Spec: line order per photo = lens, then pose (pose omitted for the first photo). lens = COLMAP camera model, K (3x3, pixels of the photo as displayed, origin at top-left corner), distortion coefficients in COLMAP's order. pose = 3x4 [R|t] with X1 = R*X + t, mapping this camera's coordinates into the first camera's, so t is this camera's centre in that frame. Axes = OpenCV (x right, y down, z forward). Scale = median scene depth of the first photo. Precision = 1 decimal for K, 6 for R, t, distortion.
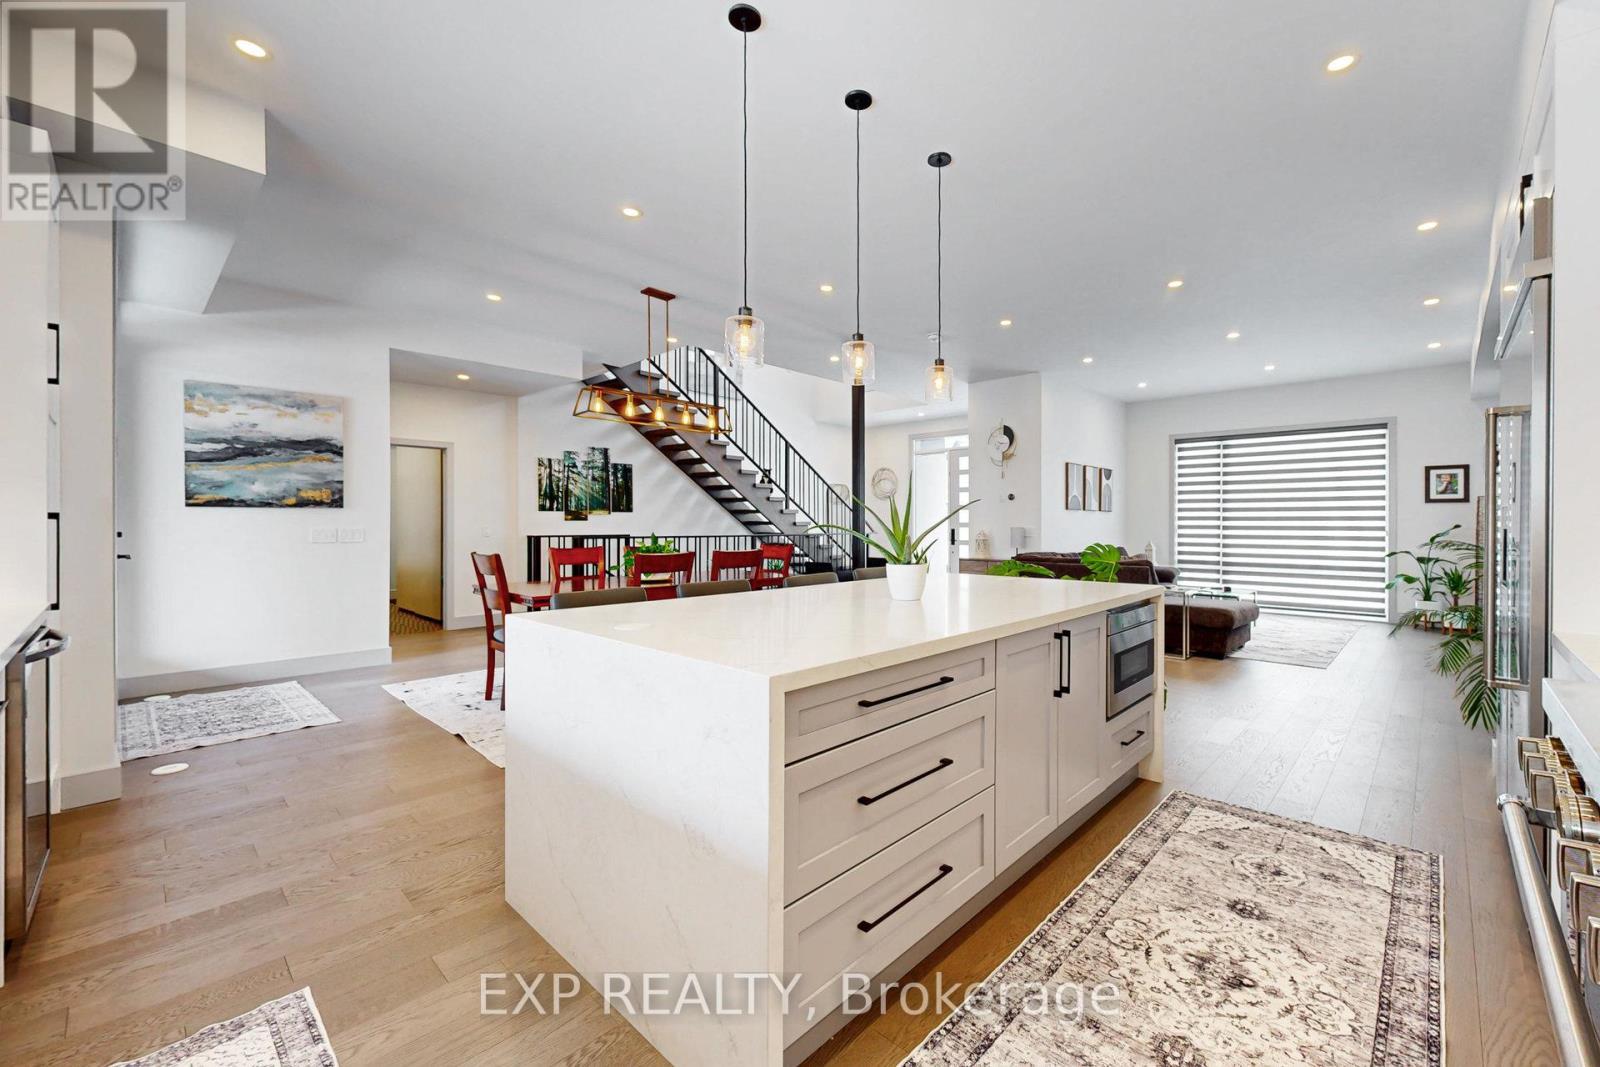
lens RADIAL K [[637.0, 0, 833.3], [0, 637.0, 521.0], [0, 0, 1]] dist [-0.000134, 0.000015]
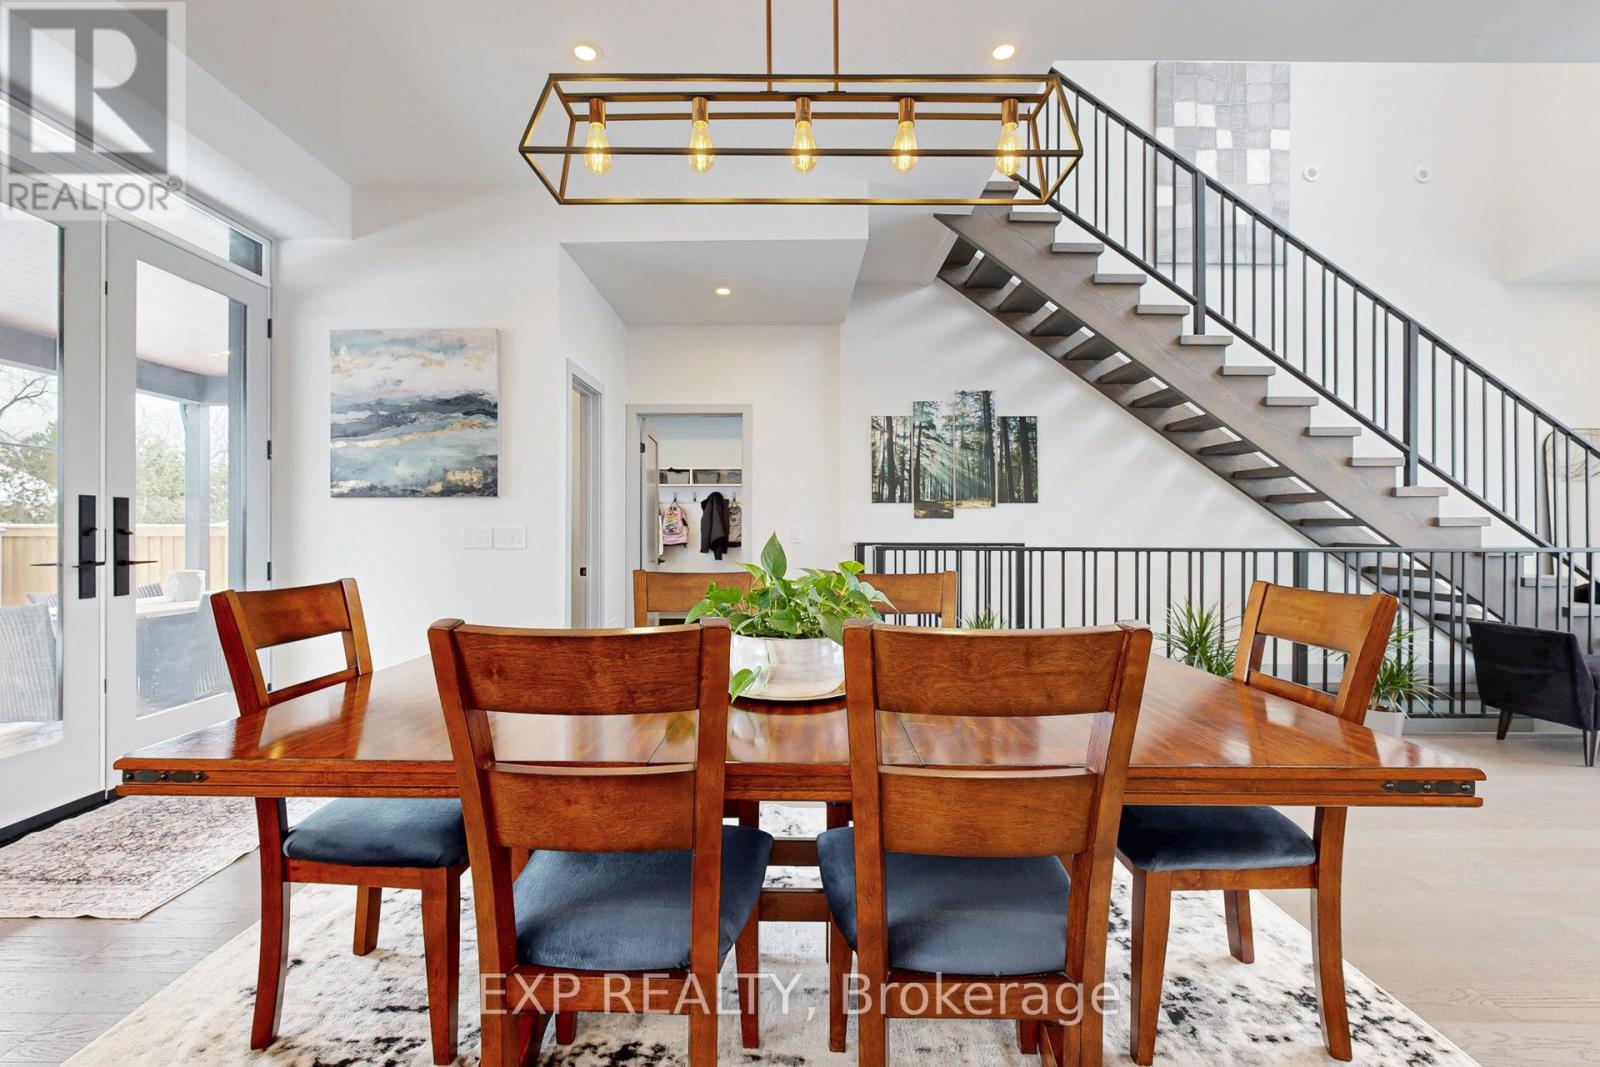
lens RADIAL K [[696.8, 0, 800.2], [0, 696.8, 534.1], [0, 0, 1]] dist [-0.003691, 0.000485]
pose [[0.687444, 0.004458, -0.726224, -0.020228], [0.002227, 0.999964, 0.008246, 0.008688], [0.726234, -0.007286, 0.687409, 0.482960]]
